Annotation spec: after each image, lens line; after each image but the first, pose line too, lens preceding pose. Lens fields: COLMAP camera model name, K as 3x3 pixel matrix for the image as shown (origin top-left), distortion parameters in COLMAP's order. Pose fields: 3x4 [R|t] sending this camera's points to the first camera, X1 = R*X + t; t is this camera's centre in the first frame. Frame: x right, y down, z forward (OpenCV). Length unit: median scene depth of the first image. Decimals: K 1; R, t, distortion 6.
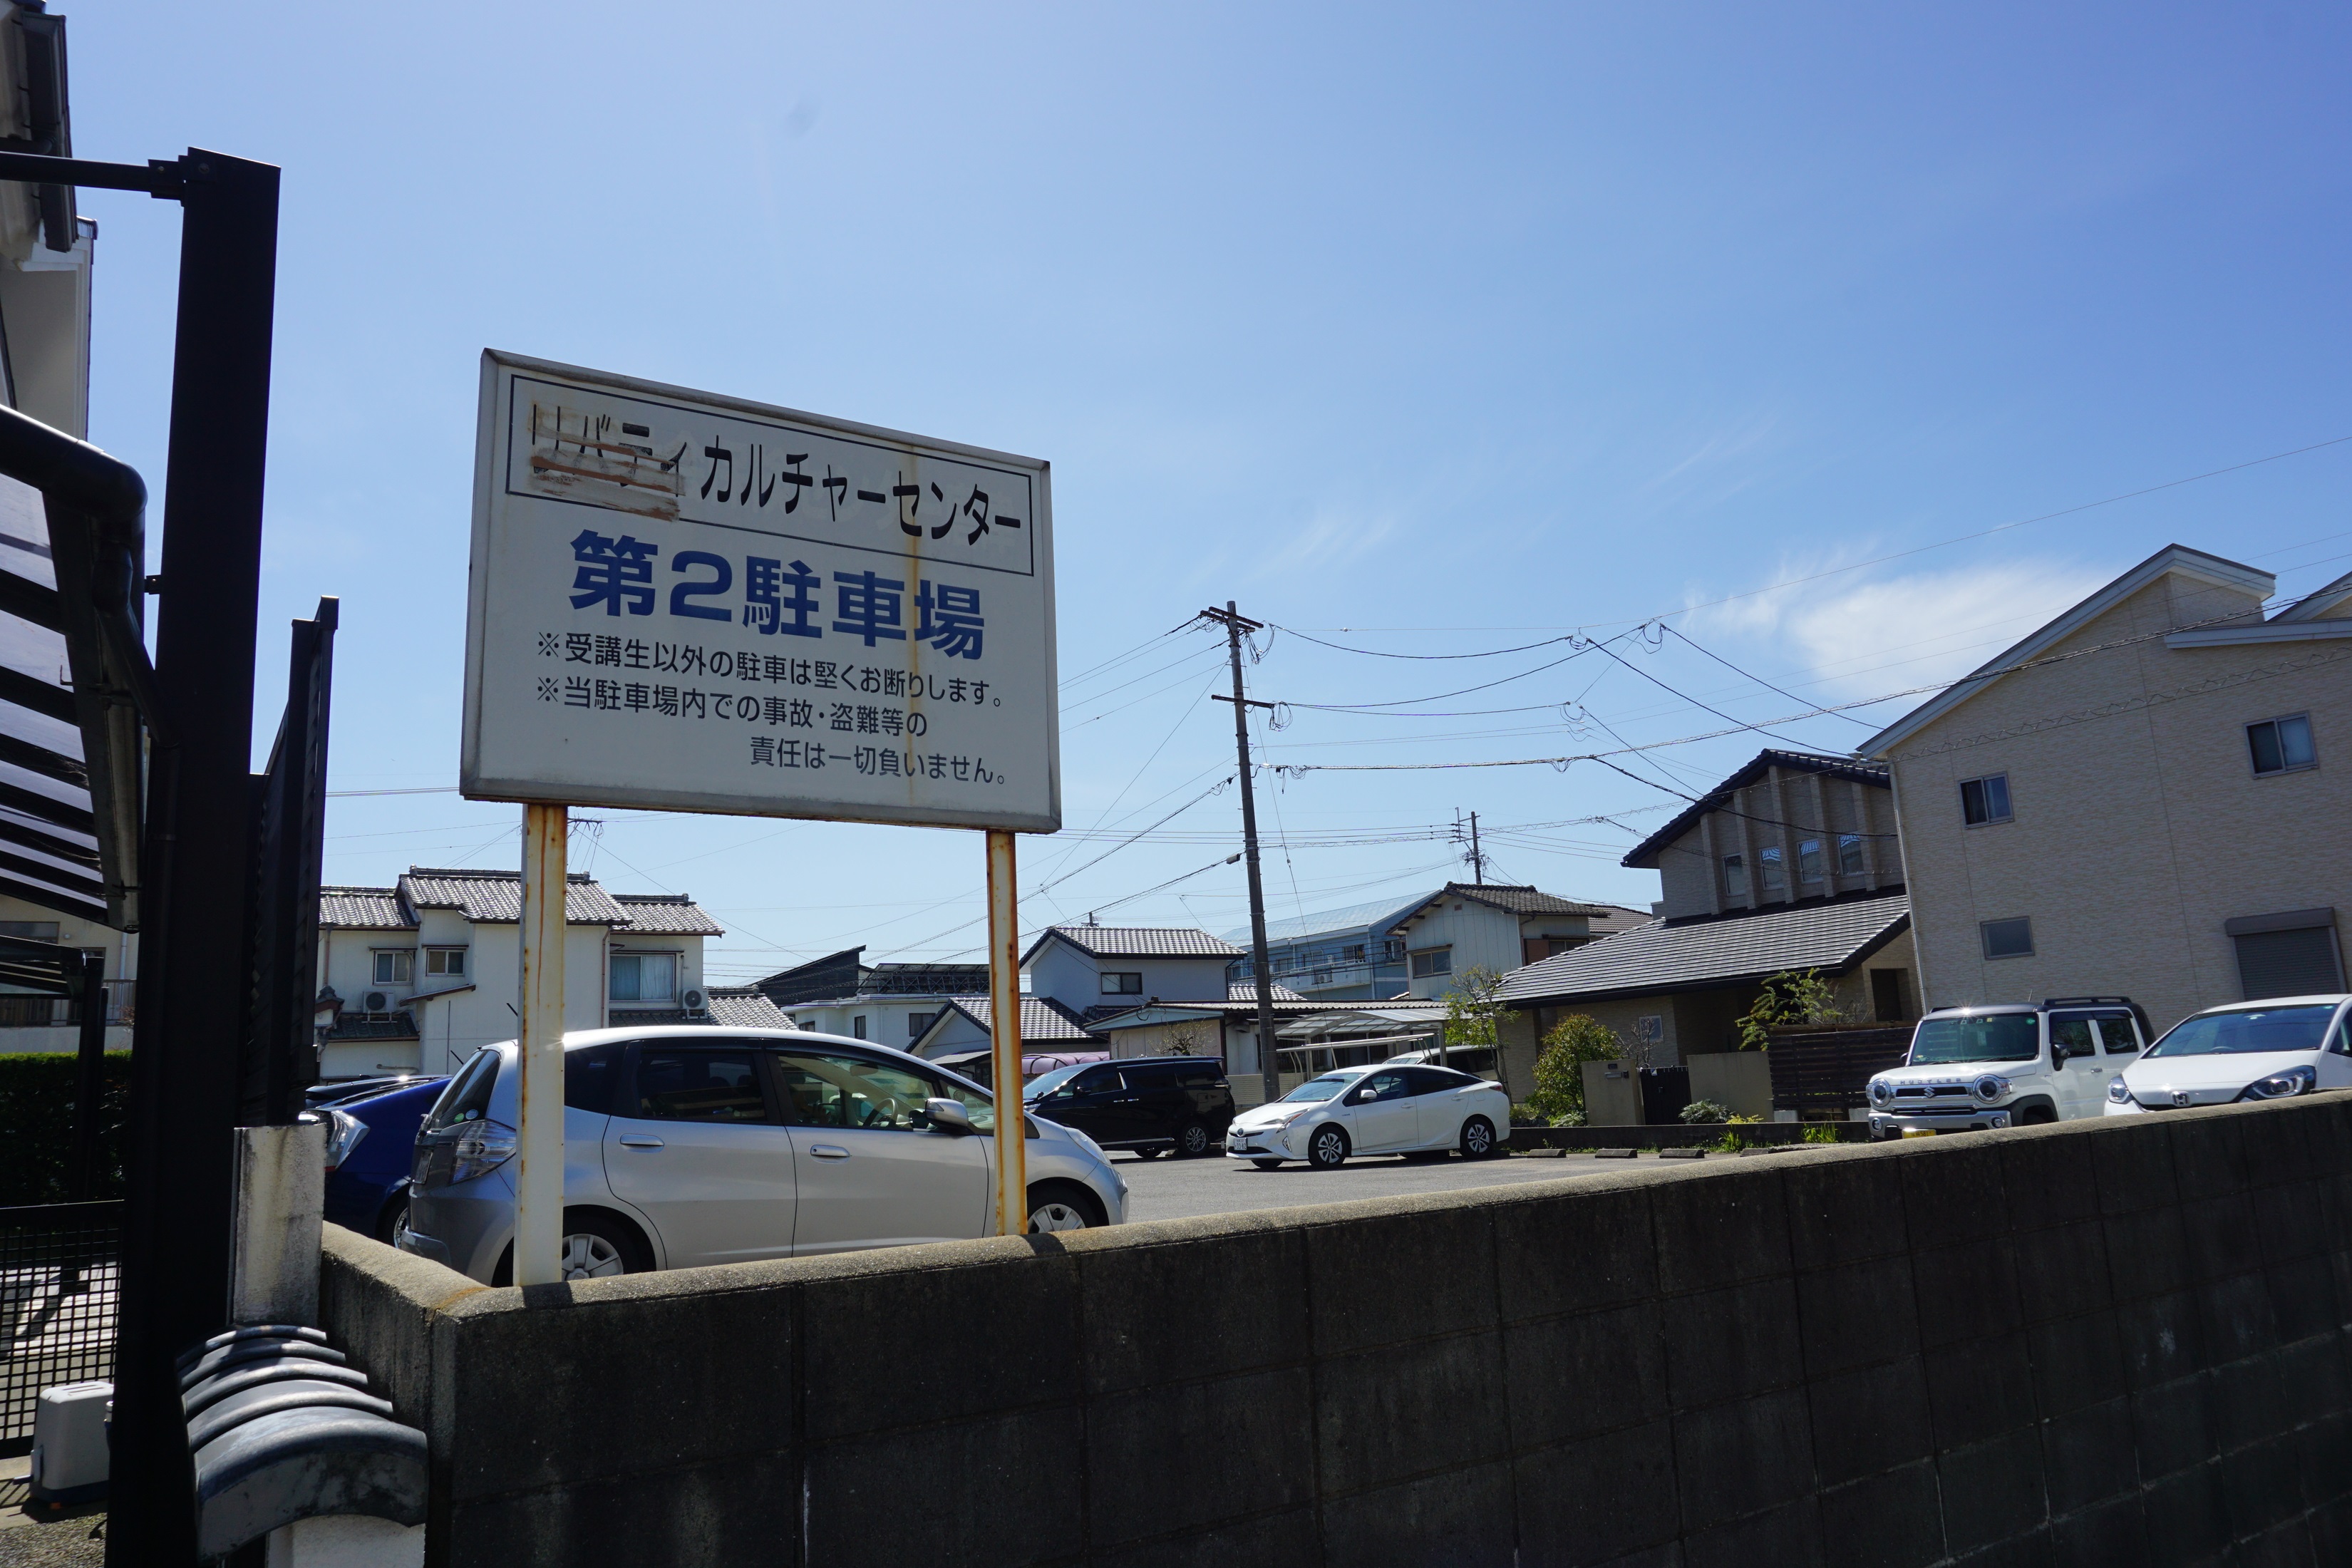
lens RADIAL K [[1557.9, 0, 1176.0], [0, 1557.9, 784.0], [0, 0, 1]] dist [-0.049752, 0.023288]
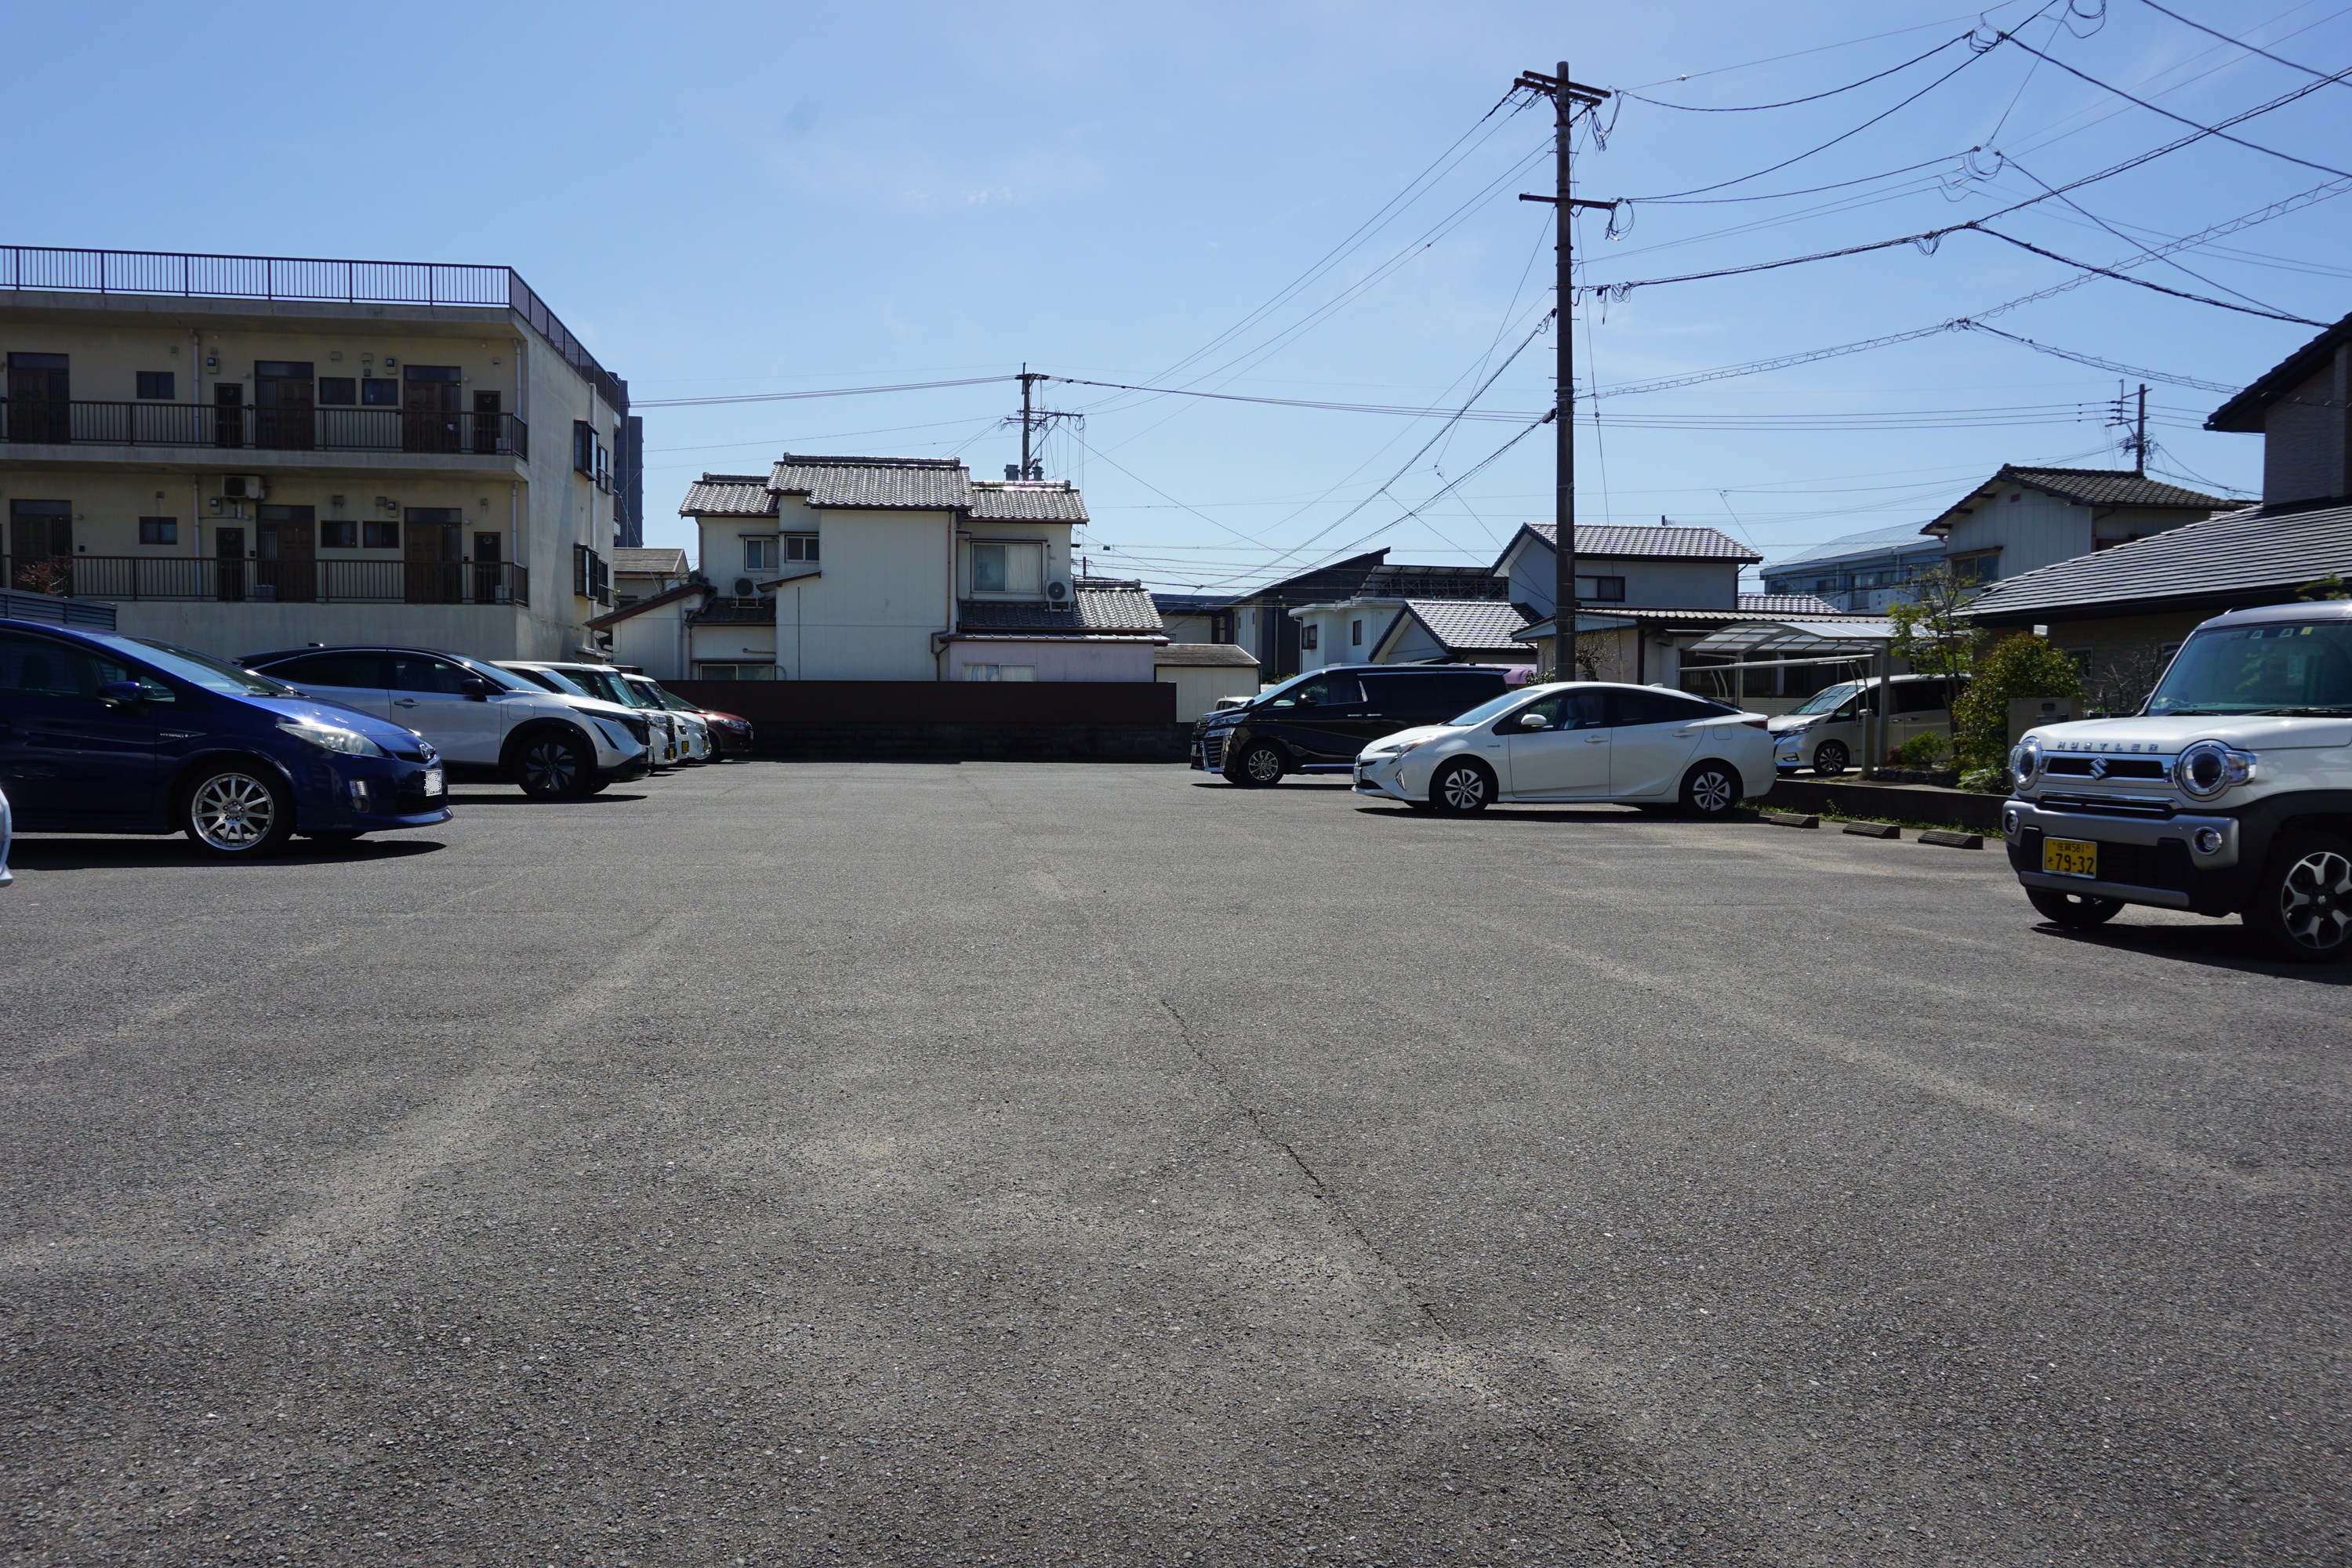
lens RADIAL K [[1557.9, 0, 1176.0], [0, 1557.9, 784.0], [0, 0, 1]] dist [-0.049752, 0.023288]
pose [[0.909446, 0.070955, -0.409724, 0.192392], [0.031382, 0.970812, 0.237781, 0.035835], [0.414637, -0.229107, 0.880674, 0.201556]]
